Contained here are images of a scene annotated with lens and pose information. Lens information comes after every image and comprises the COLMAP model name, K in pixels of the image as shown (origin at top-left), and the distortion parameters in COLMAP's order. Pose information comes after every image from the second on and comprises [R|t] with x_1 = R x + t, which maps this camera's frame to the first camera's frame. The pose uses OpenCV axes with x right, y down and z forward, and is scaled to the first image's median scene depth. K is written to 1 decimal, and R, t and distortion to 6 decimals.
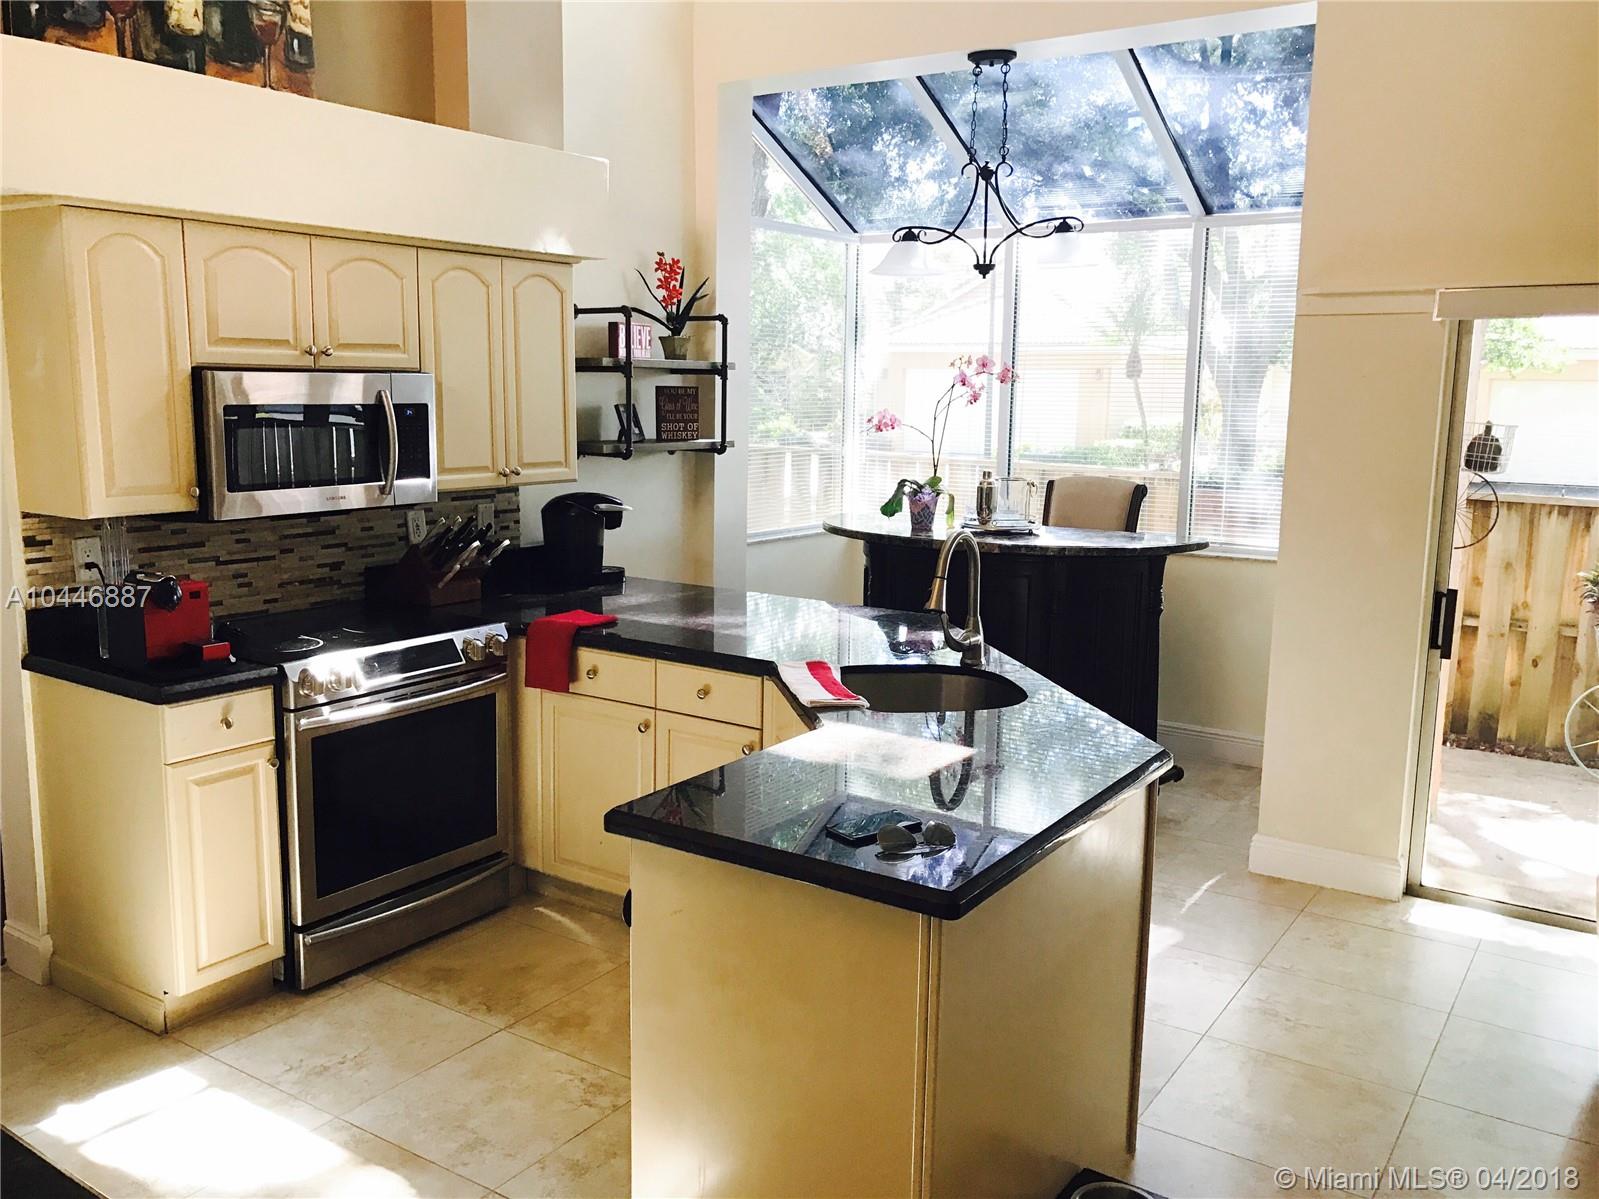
lens RADIAL K [[1340.1, 0, 800.5], [0, 1340.1, 590.4], [0, 0, 1]] dist [0.027457, -0.005112]
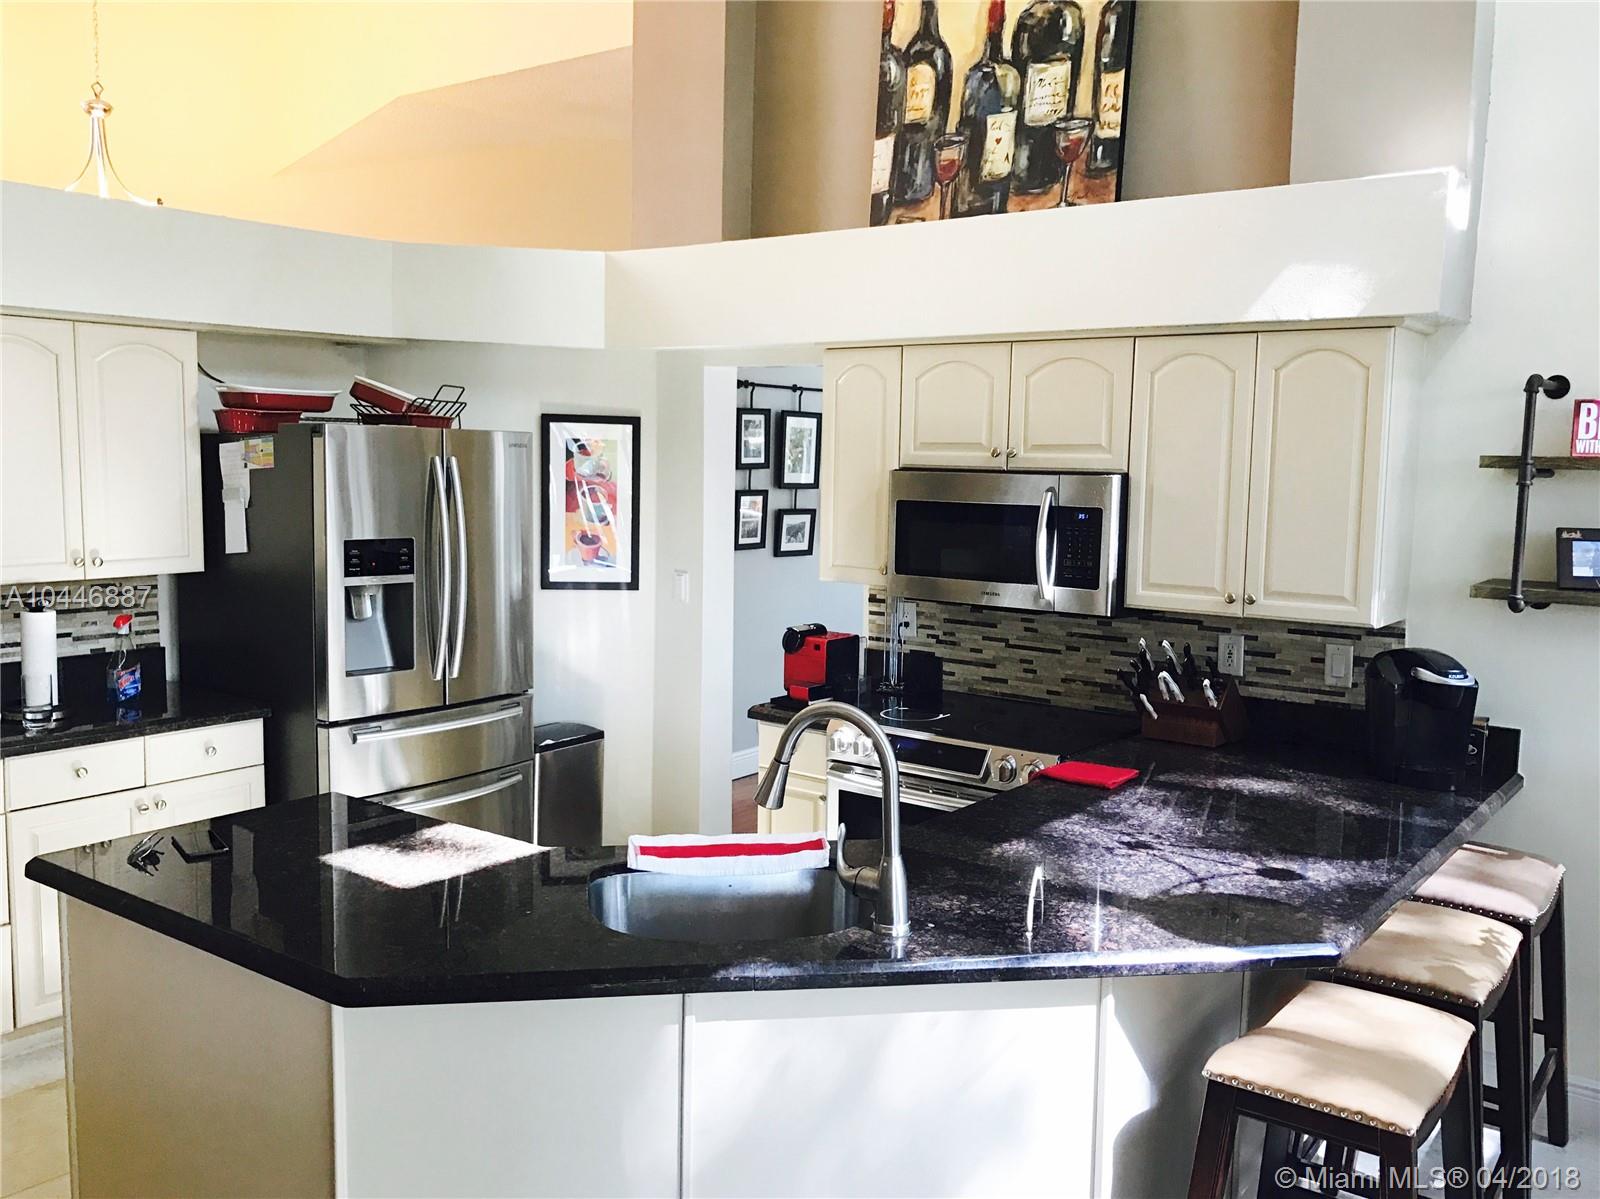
lens RADIAL K [[1341.0, 0, 800.8], [0, 1341.0, 610.8], [0, 0, 1]] dist [0.027457, -0.005112]
pose [[-0.036141, 0.102905, -0.994034, 0.659597], [-0.176384, 0.978412, 0.107700, -0.136062], [0.983658, 0.179225, -0.017210, 0.847883]]
